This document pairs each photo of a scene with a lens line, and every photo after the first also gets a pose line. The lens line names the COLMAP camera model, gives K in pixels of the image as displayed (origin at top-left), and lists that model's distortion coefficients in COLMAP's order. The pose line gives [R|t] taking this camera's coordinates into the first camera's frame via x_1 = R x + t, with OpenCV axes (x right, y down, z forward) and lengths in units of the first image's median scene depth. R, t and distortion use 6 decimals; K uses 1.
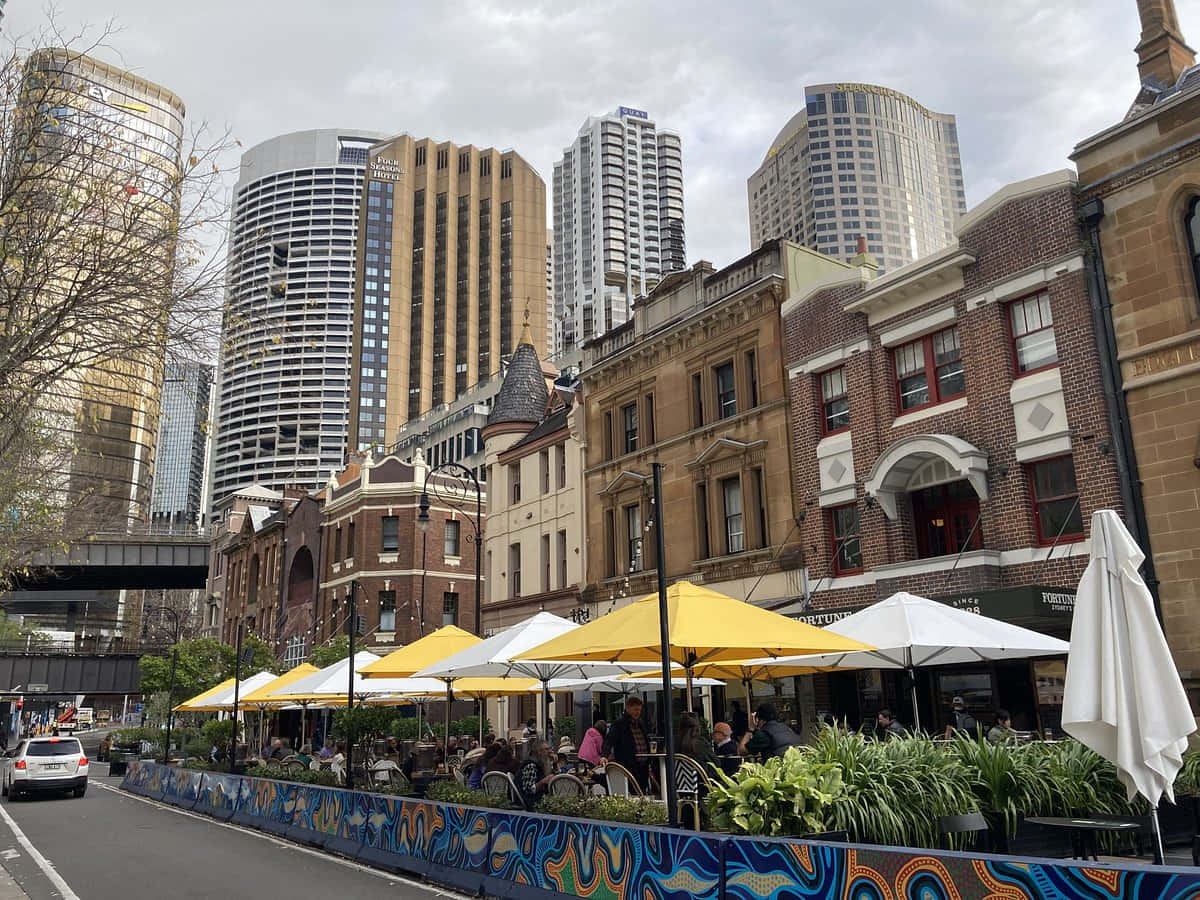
lens RADIAL K [[941.6, 0, 600.0], [0, 941.6, 450.0], [0, 0, 1]] dist [0.065505, -0.095100]
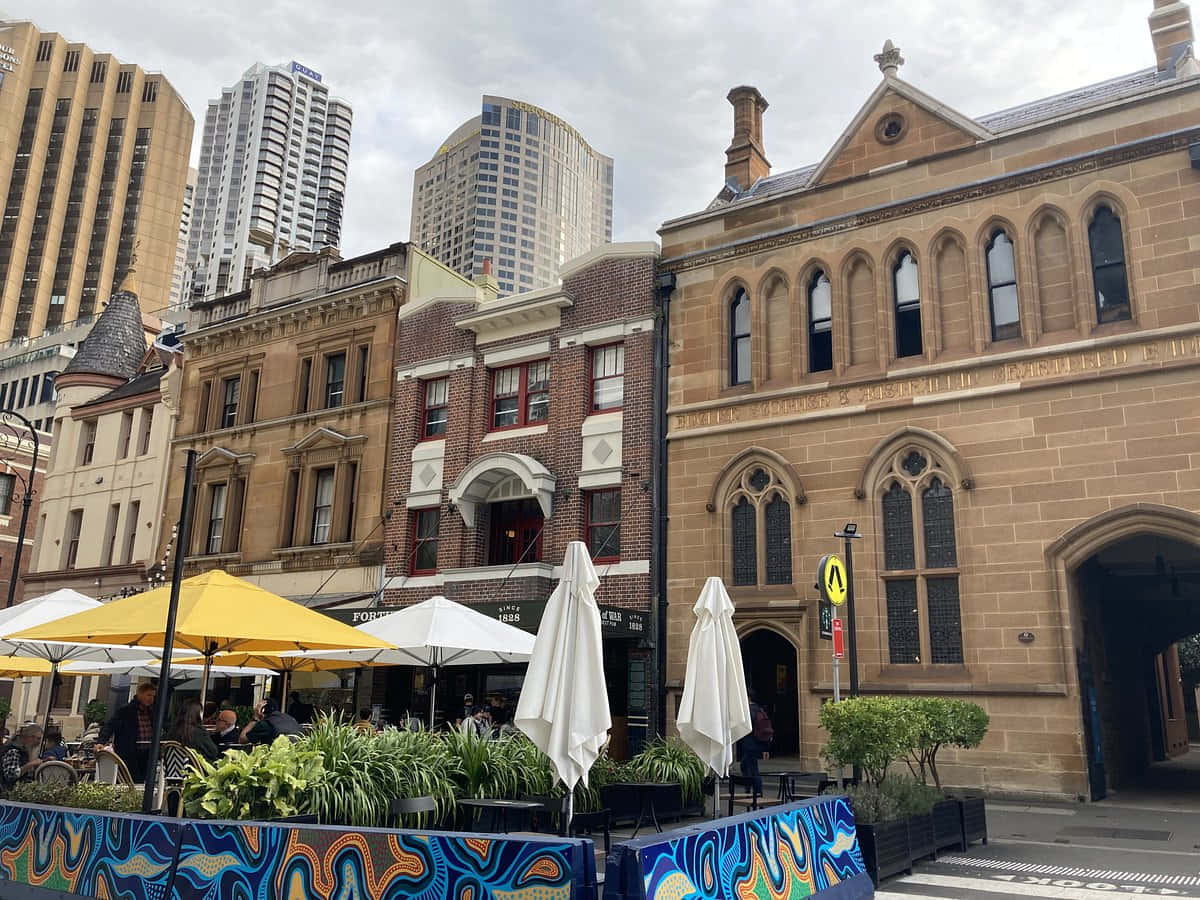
lens RADIAL K [[941.6, 0, 600.0], [0, 941.6, 450.0], [0, 0, 1]] dist [0.065505, -0.095100]
pose [[0.918382, 0.136950, 0.371239, 0.030625], [-0.139399, 0.990027, -0.020373, -0.009754], [-0.370327, -0.033040, 0.928314, -0.033309]]
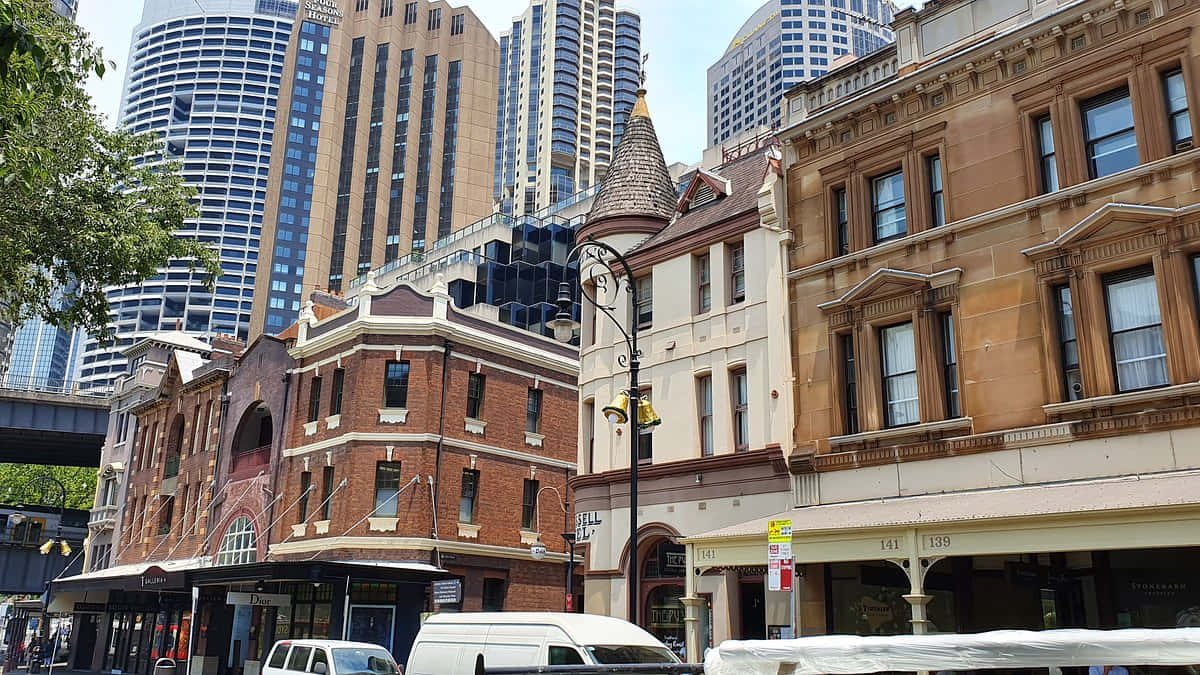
lens RADIAL K [[983.4, 0, 600.0], [0, 983.4, 337.5], [0, 0, 1]] dist [0.058146, -0.128481]
pose [[0.992654, 0.068490, 0.099740, -0.261415], [-0.066023, 0.997430, -0.027832, 0.114950], [-0.101389, 0.021042, 0.994624, 0.401090]]
